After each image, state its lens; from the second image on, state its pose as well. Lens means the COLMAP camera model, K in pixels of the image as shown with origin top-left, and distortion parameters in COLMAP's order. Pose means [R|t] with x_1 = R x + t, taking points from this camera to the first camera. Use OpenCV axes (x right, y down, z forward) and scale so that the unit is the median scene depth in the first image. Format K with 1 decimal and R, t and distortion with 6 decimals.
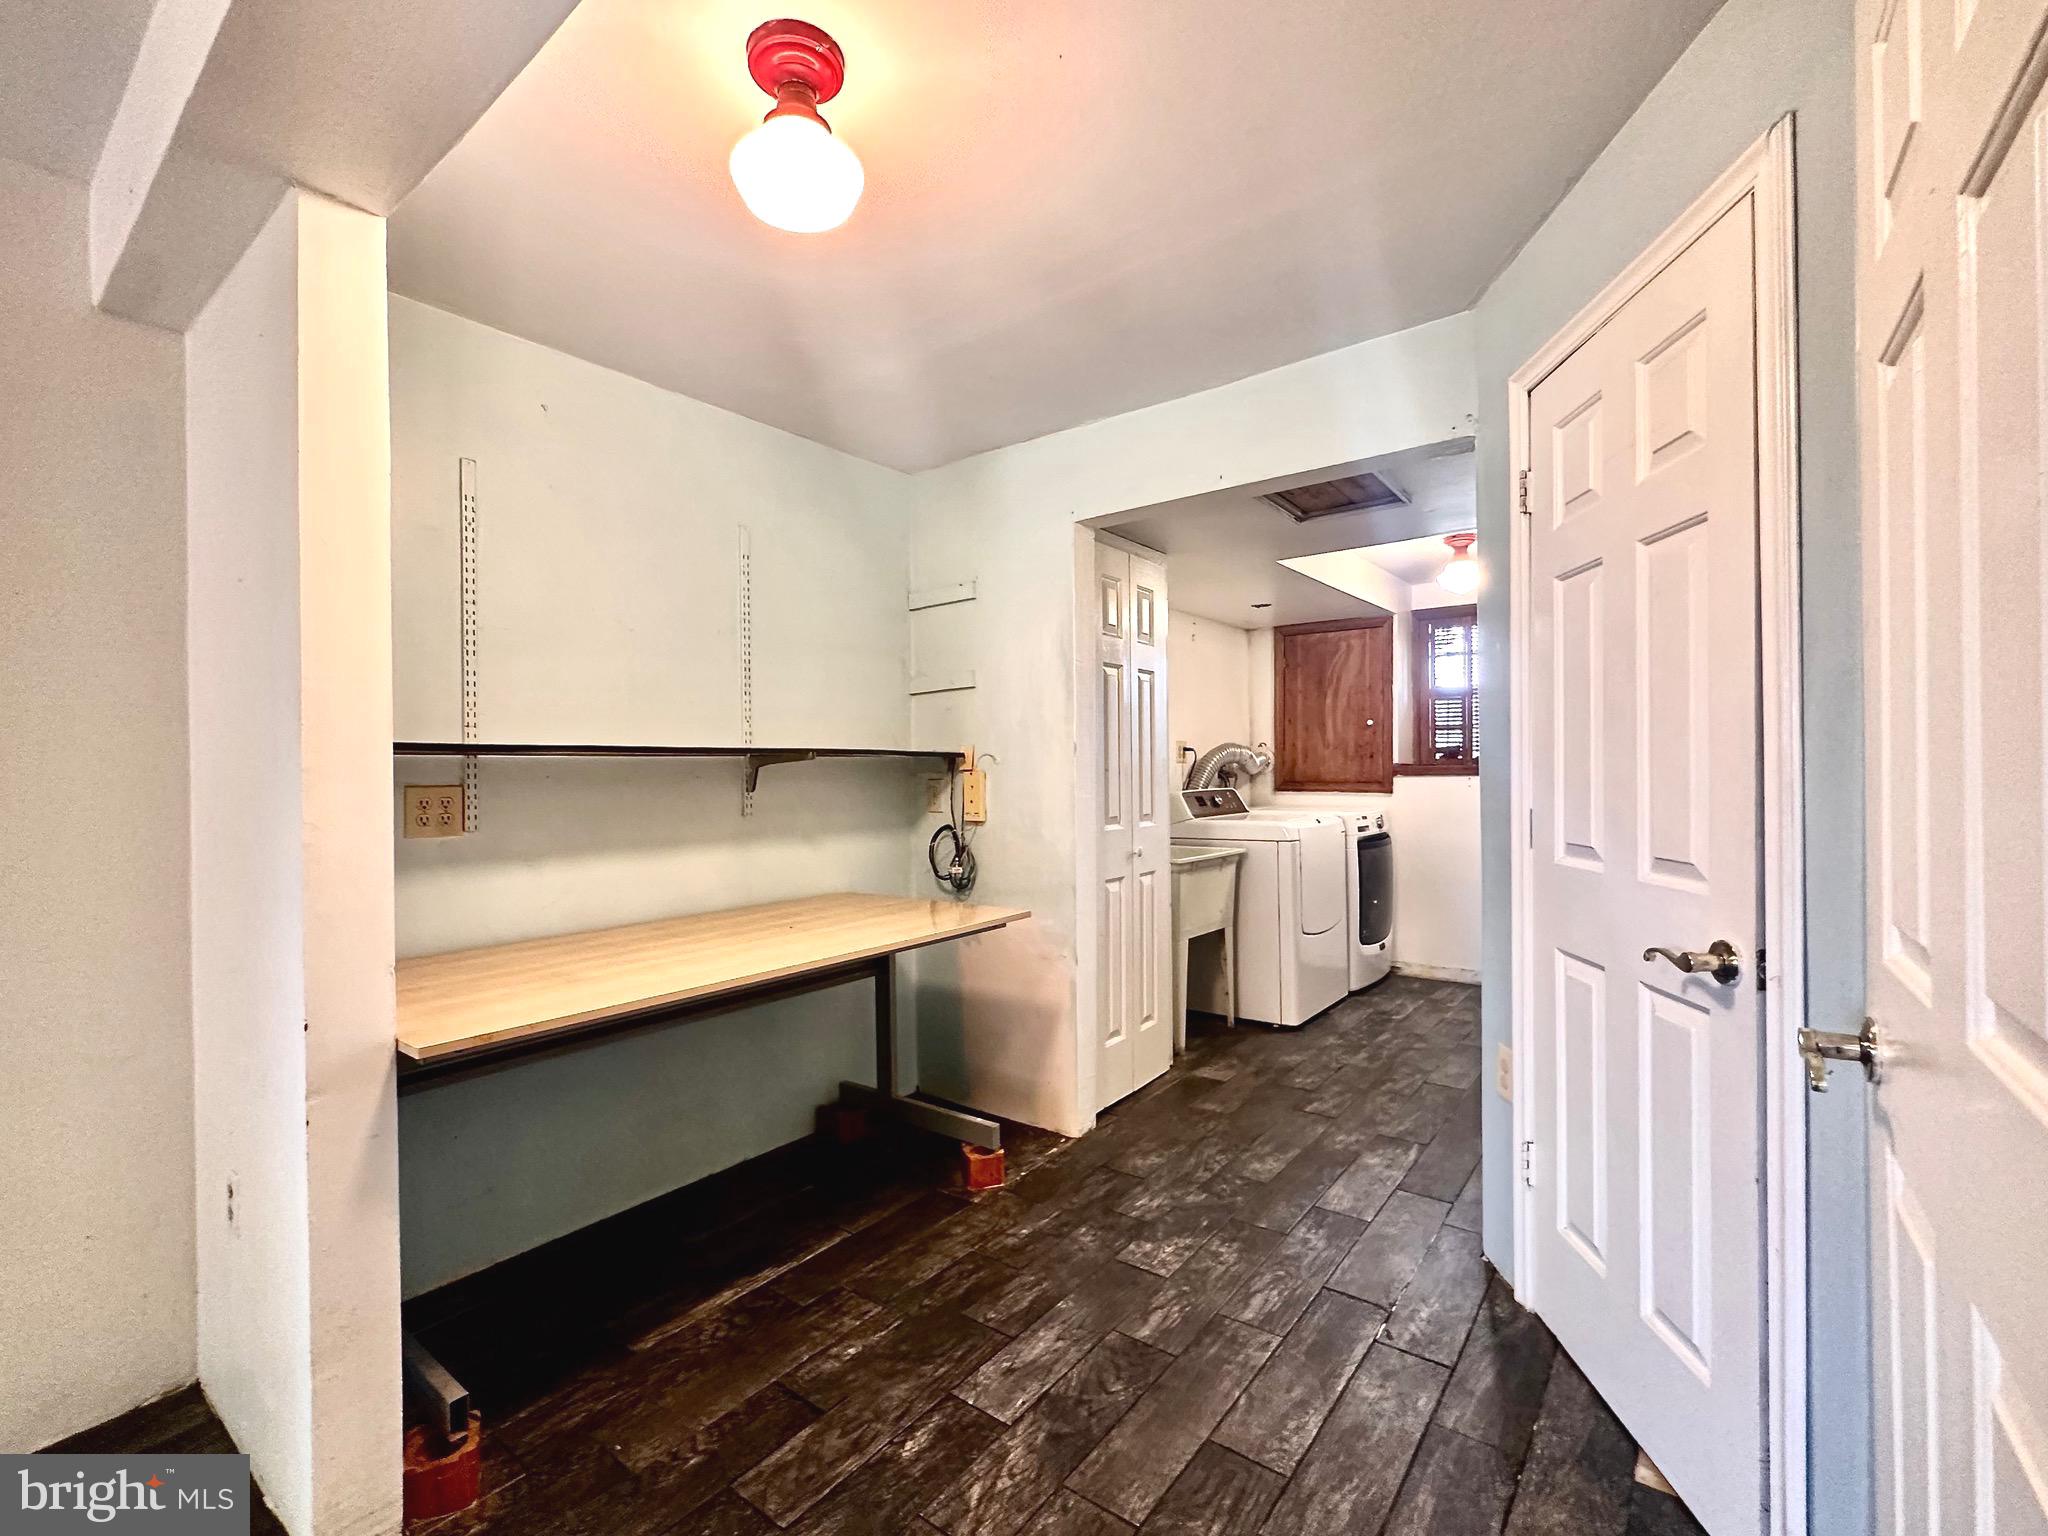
lens RADIAL K [[888.2, 0, 1020.9], [0, 888.2, 777.7], [0, 0, 1]] dist [0.017750, 0.000073]
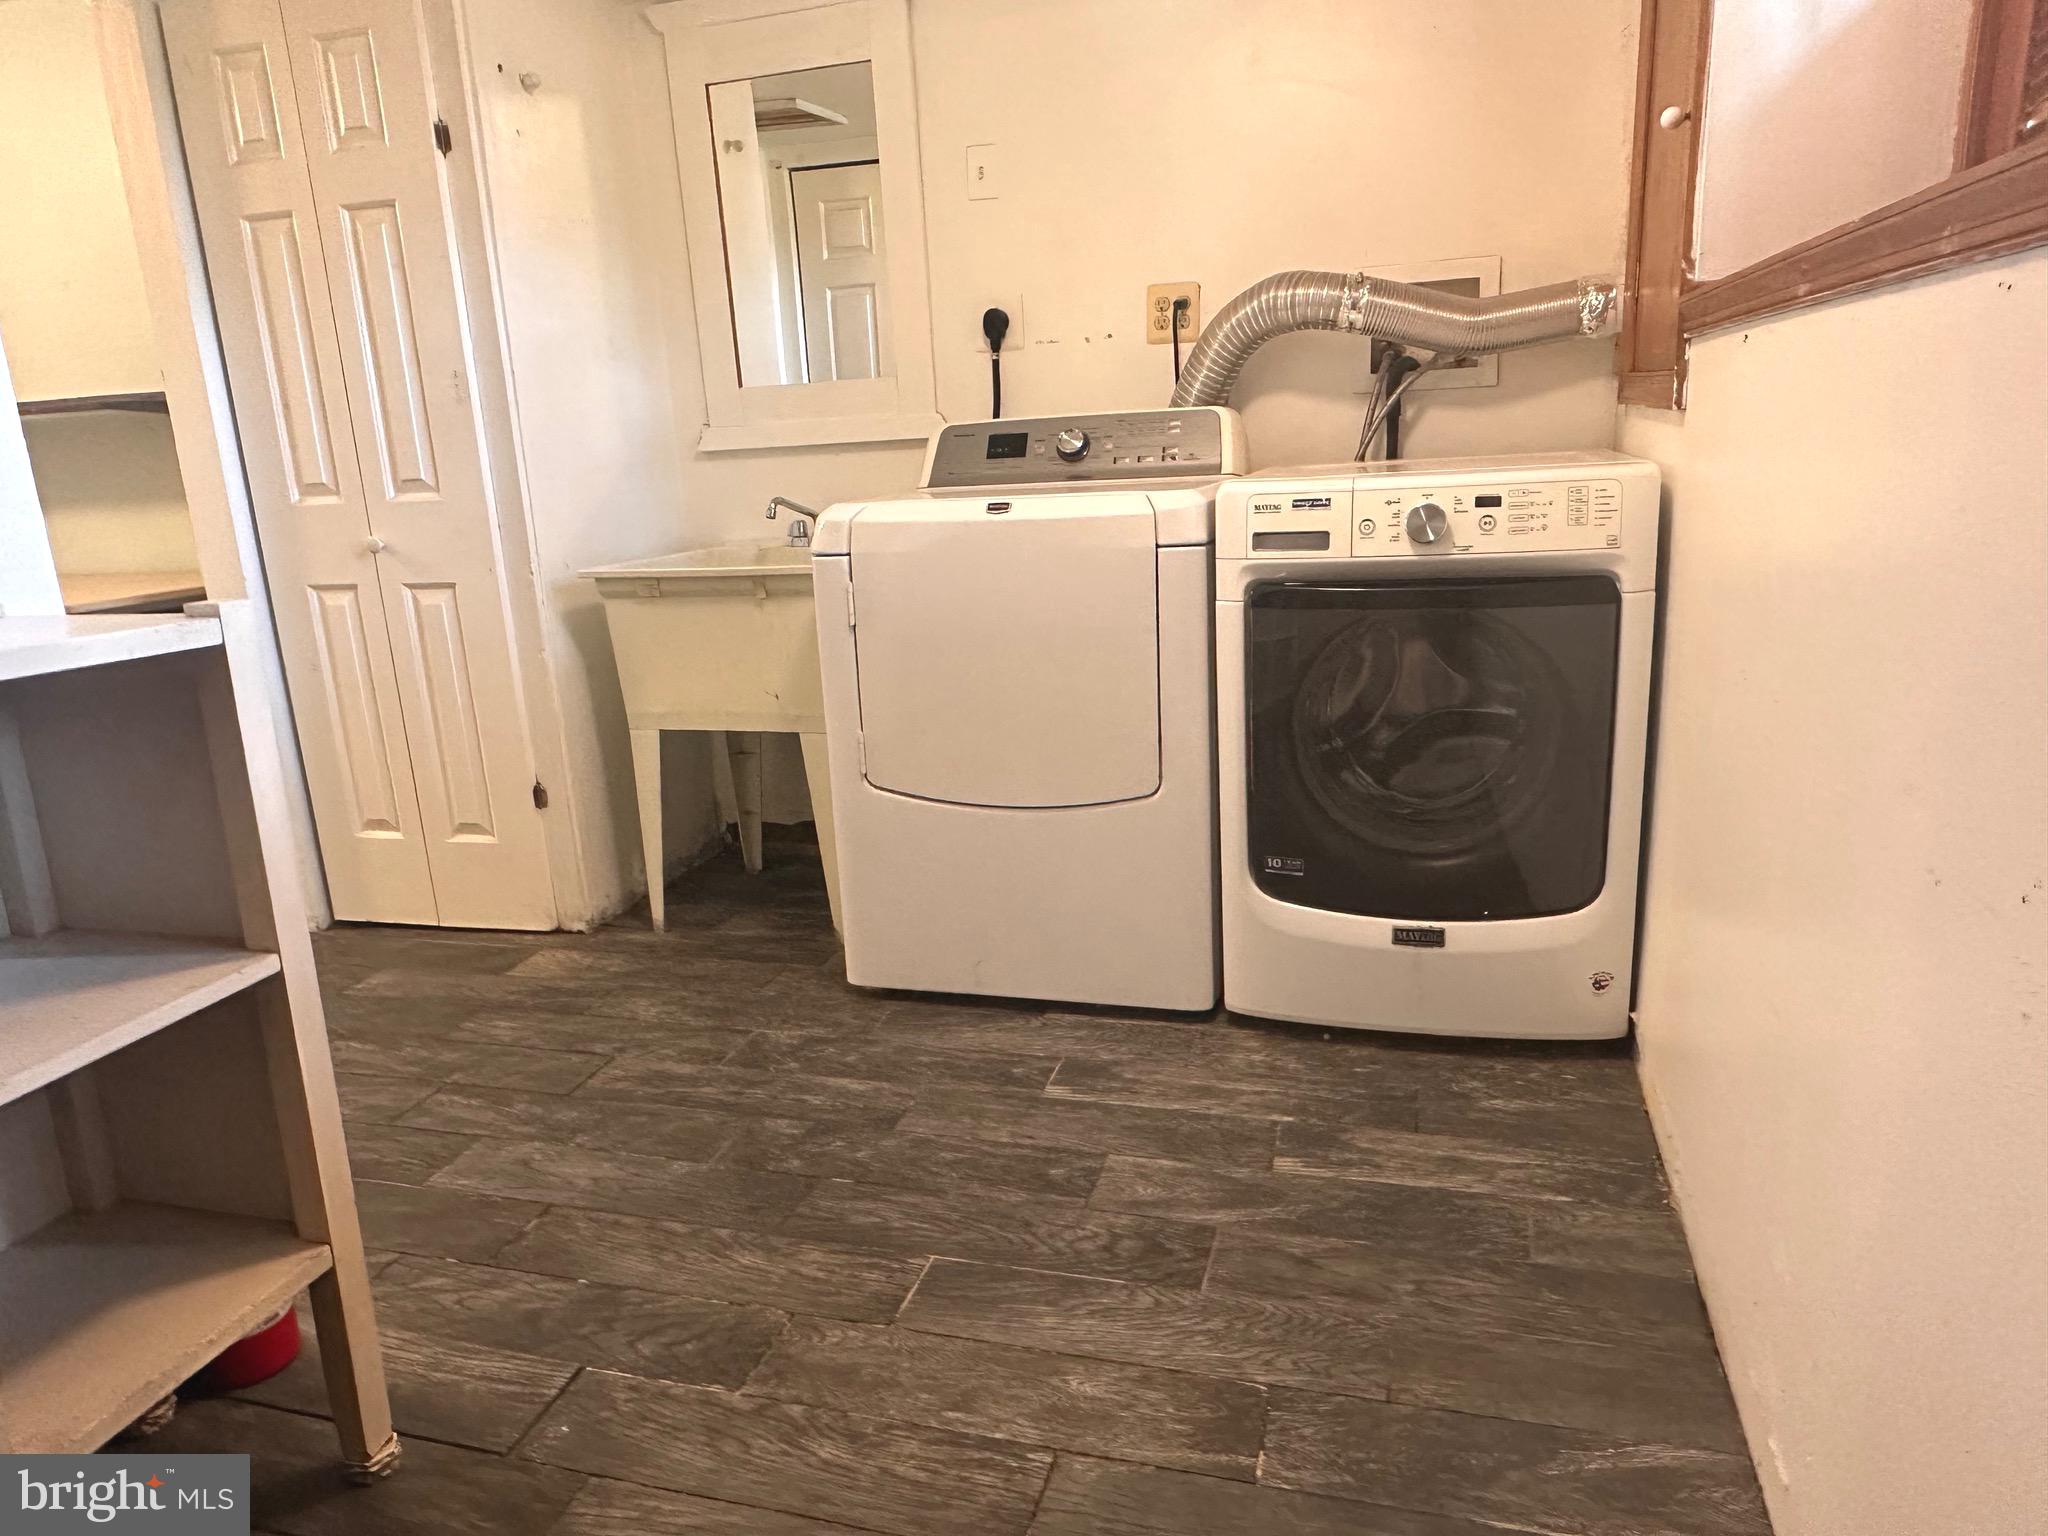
lens RADIAL K [[1403.1, 0, 1020.6], [0, 1403.1, 761.7], [0, 0, 1]] dist [0.000002, -0.000266]
pose [[0.351594, 0.231475, -0.907084, 1.084240], [0.053410, 0.962411, 0.266296, -0.003139], [0.934628, -0.142075, 0.326015, 1.013070]]
